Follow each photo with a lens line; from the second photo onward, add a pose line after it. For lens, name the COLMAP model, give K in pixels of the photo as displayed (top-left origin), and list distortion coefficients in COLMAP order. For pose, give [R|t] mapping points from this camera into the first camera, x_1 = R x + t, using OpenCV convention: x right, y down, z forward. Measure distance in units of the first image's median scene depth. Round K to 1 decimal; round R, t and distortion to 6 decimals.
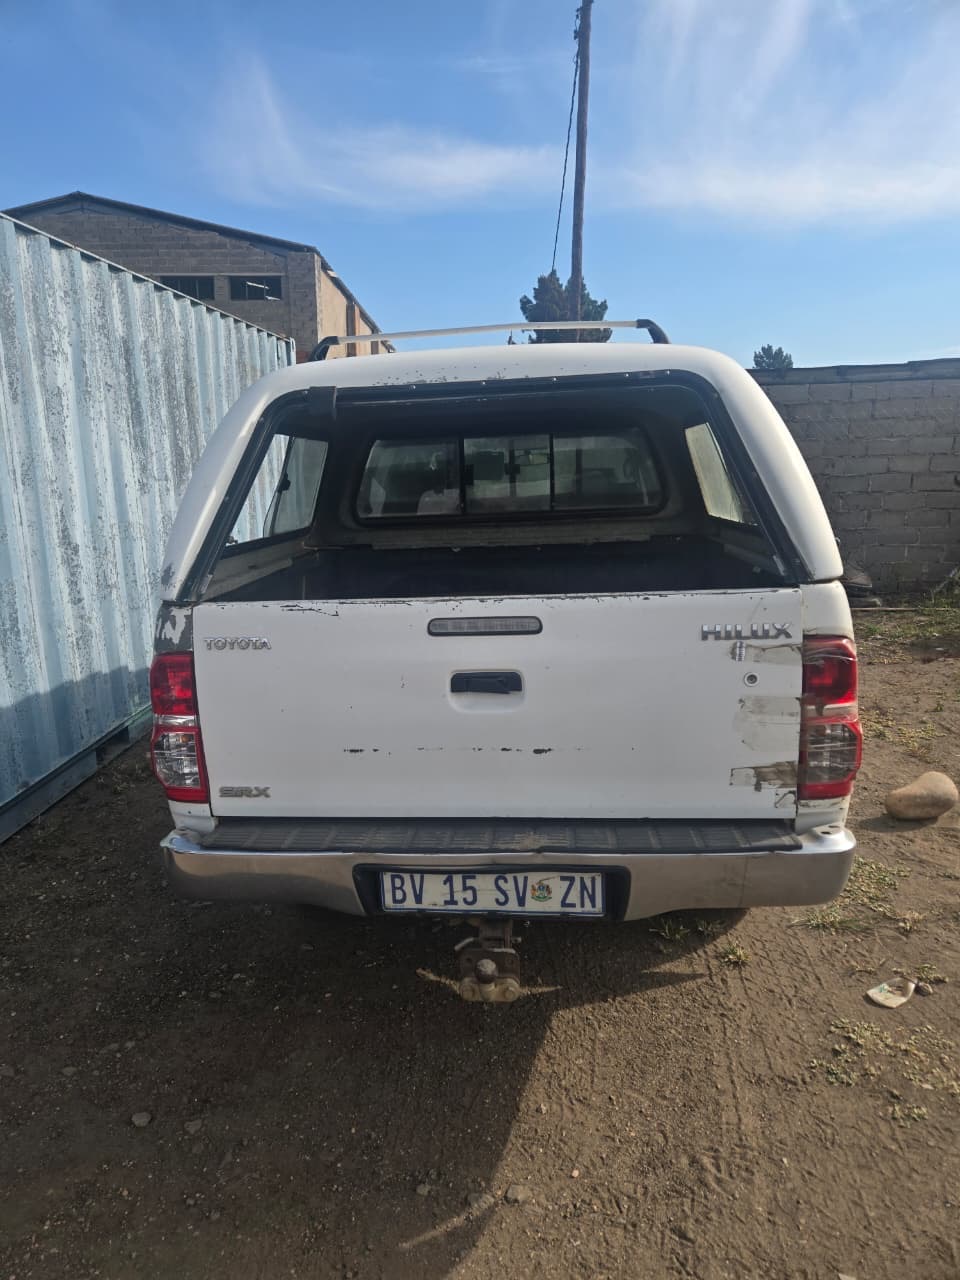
lens RADIAL K [[857.6, 0, 471.1], [0, 857.6, 637.5], [0, 0, 1]] dist [0.058707, -0.046486]
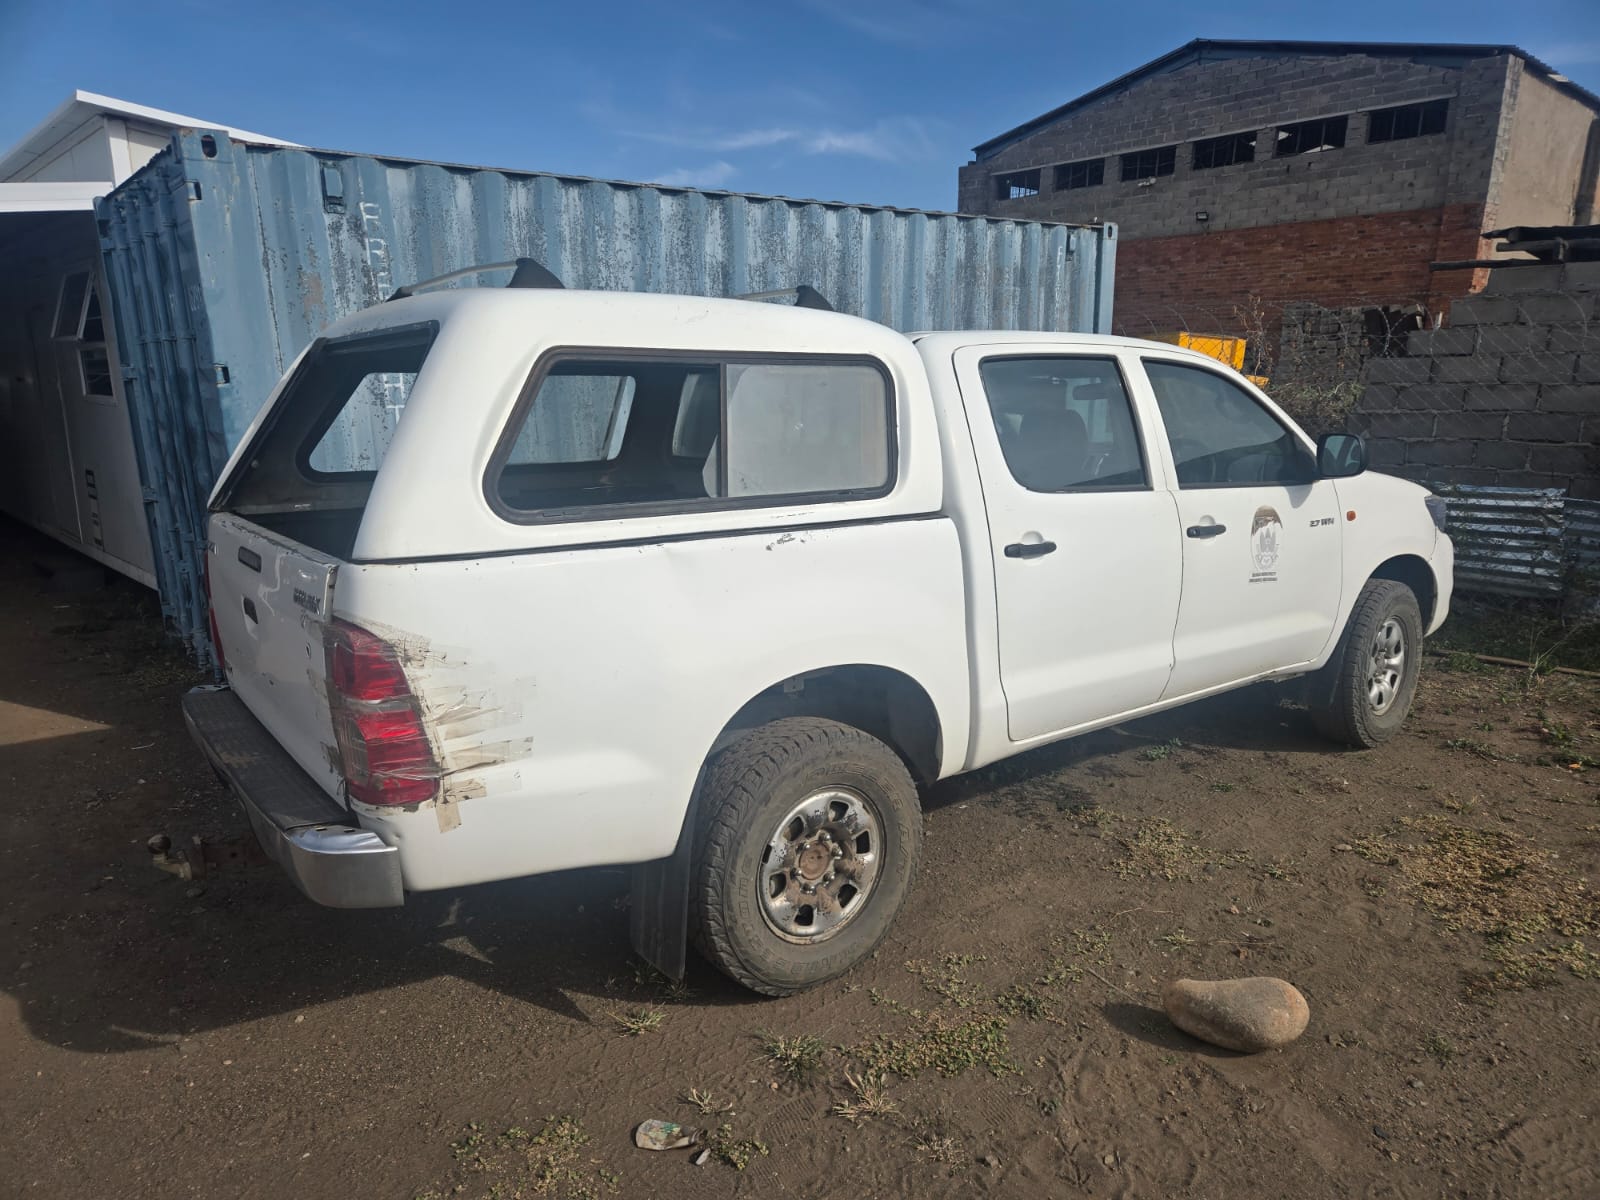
lens RADIAL K [[1071.9, 0, 793.9], [0, 1071.9, 601.8], [0, 0, 1]] dist [0.058707, -0.046486]
pose [[0.672916, 0.163290, -0.721471, 0.123289], [-0.150370, 0.985163, 0.082721, -0.014778], [0.724274, 0.052823, 0.687486, 0.044366]]
